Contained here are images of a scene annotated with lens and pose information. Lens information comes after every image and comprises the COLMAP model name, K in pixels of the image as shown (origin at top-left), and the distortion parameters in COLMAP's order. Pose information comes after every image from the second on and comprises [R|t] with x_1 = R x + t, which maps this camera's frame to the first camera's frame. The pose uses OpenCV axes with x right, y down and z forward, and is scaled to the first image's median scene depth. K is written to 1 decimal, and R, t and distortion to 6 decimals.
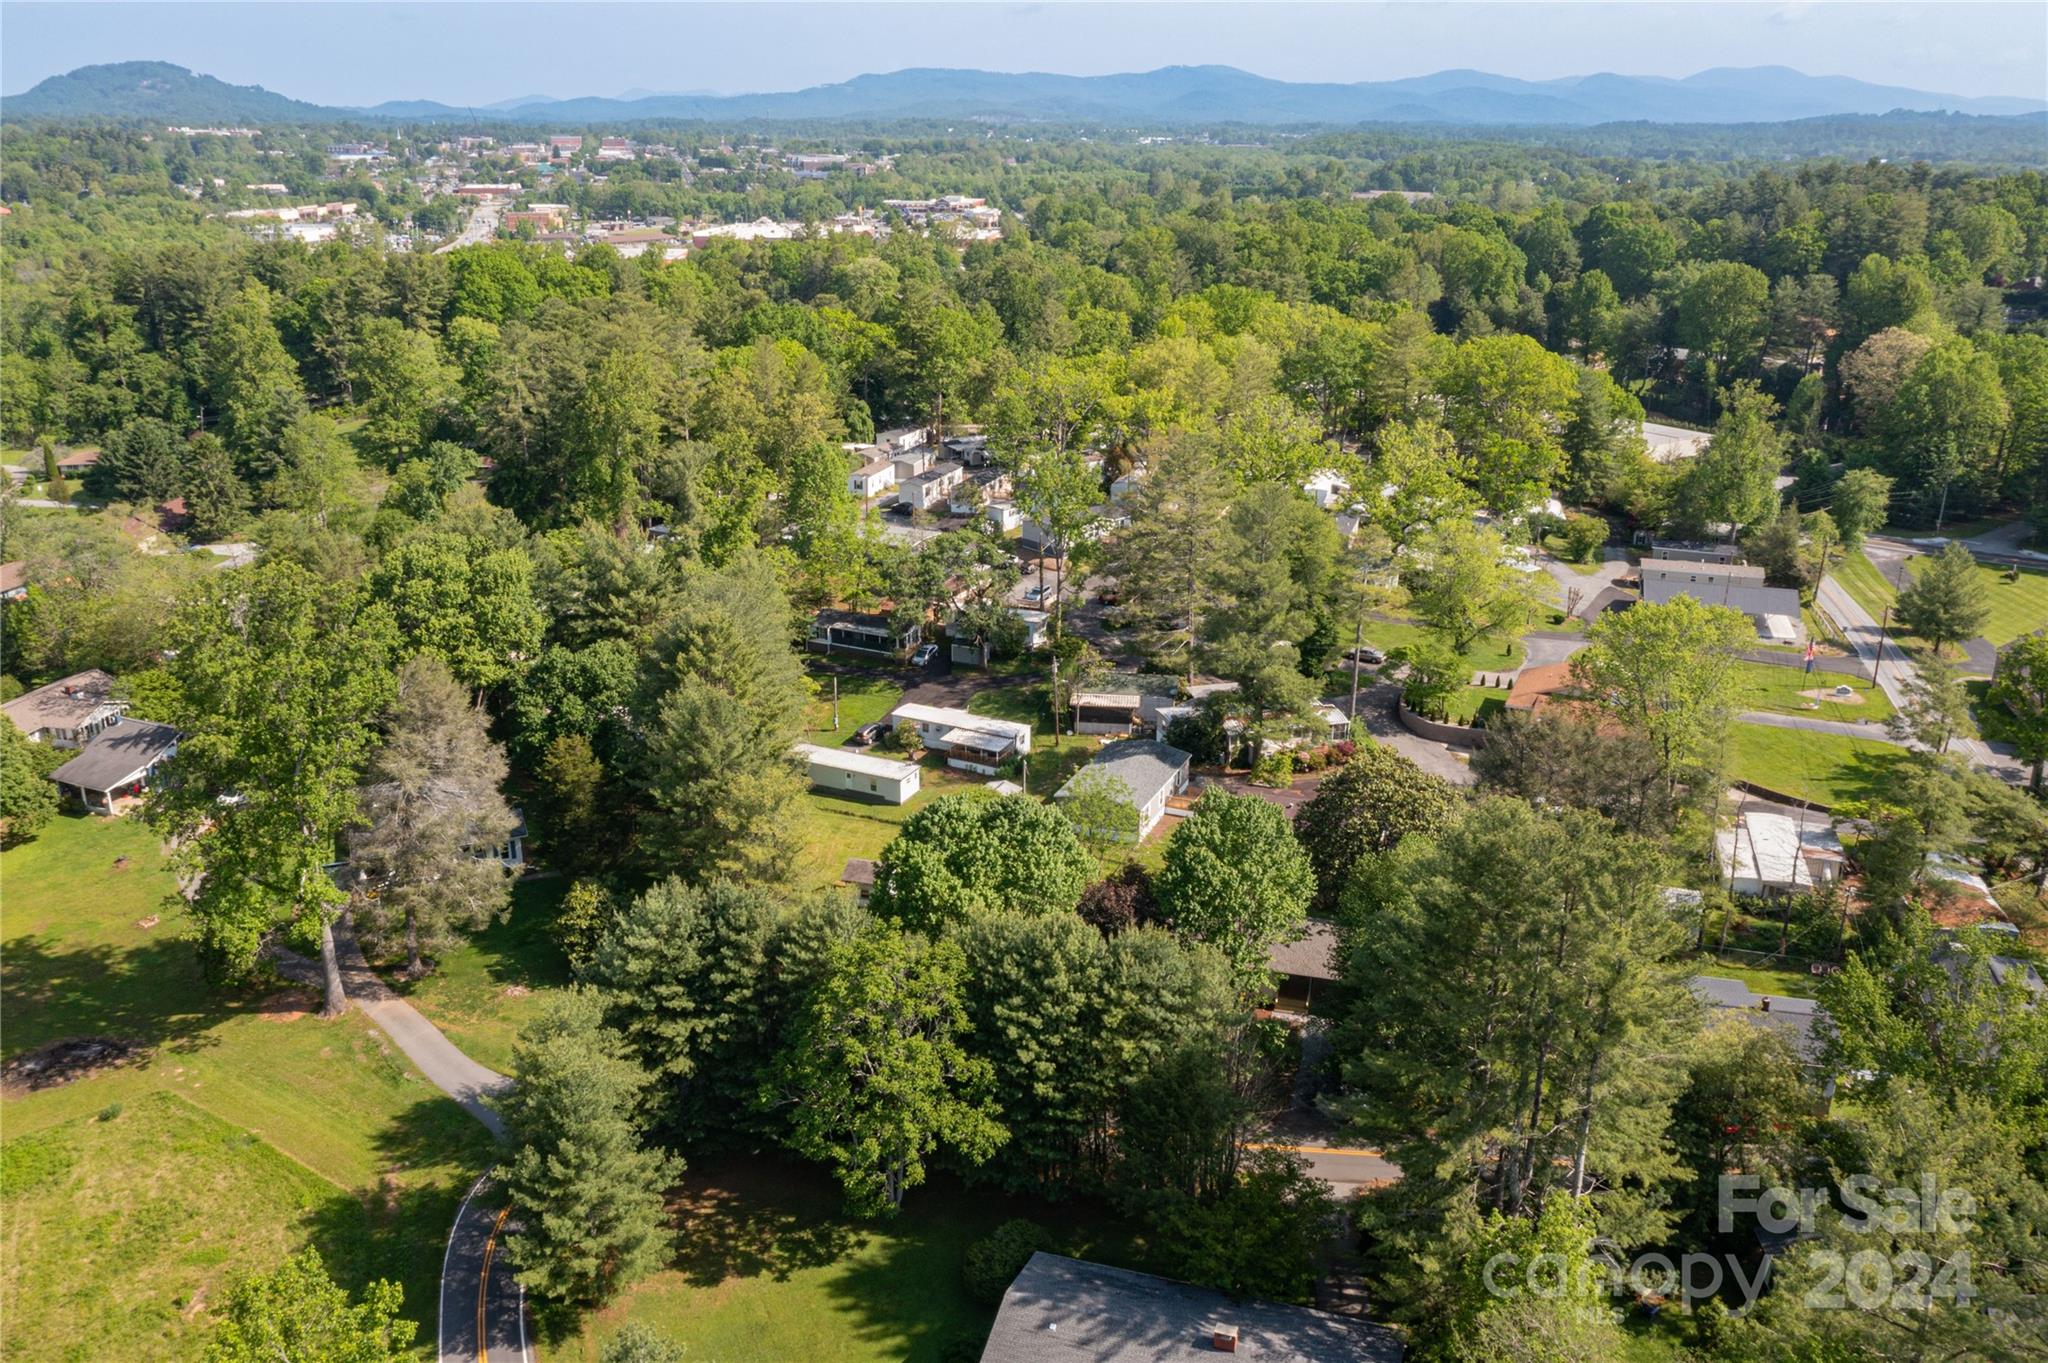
lens RADIAL K [[1600.2, 0, 1024.0], [0, 1600.2, 681.5], [0, 0, 1]] dist [-0.009558, -0.005106]
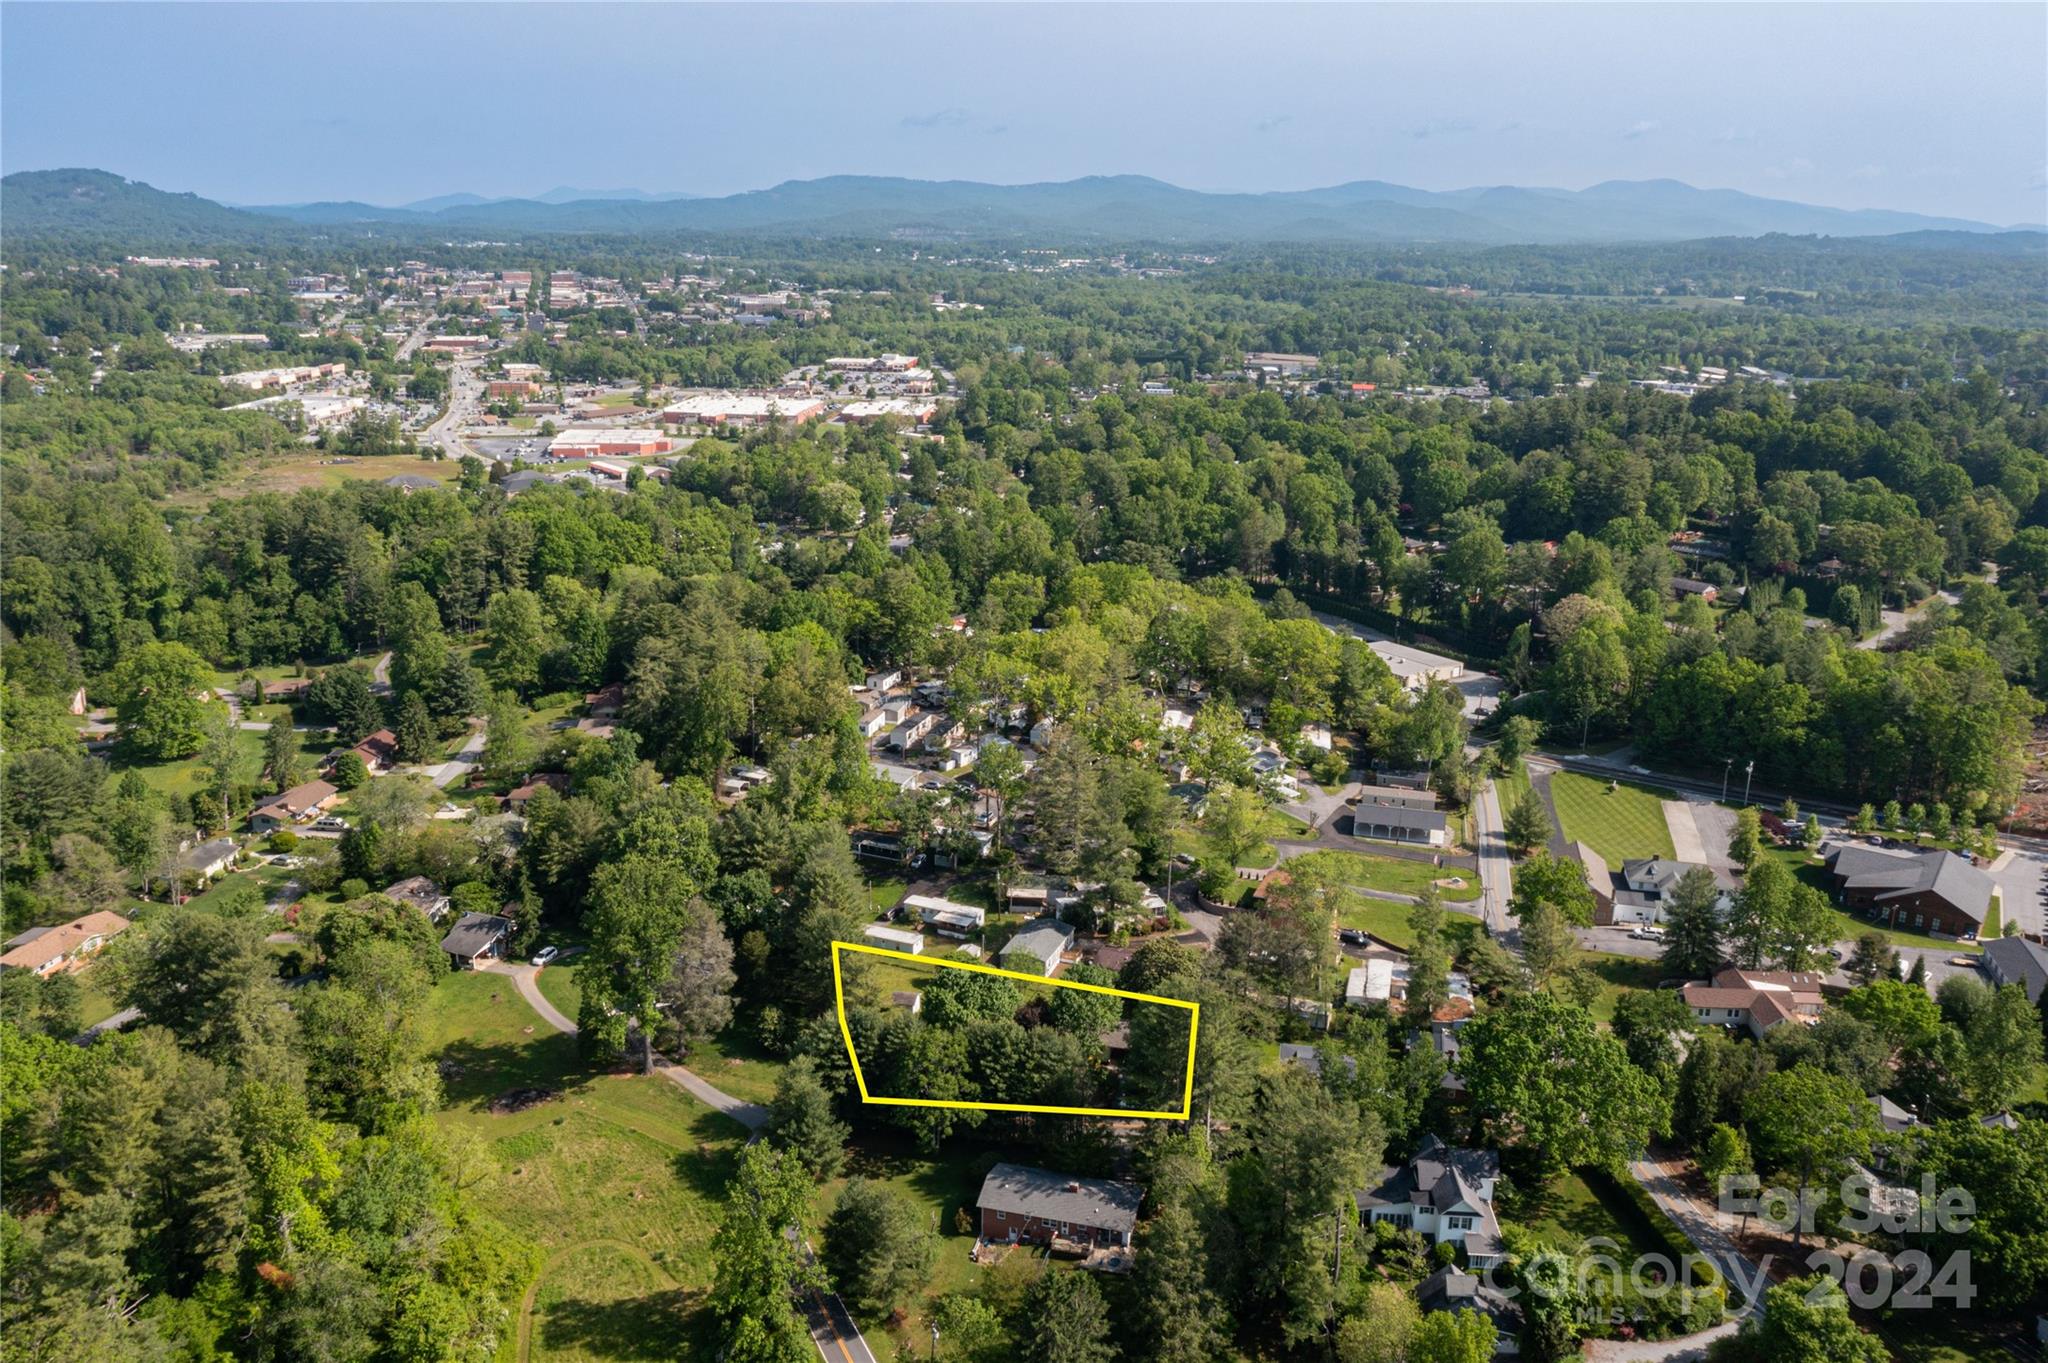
lens RADIAL K [[1564.6, 0, 1024.0], [0, 1564.6, 681.5], [0, 0, 1]] dist [-0.008069, 0.000063]
pose [[0.998856, -0.002142, 0.047763, -0.033122], [0.005114, 0.998051, -0.062193, -0.112876], [-0.047536, 0.062366, 0.996921, -0.711965]]
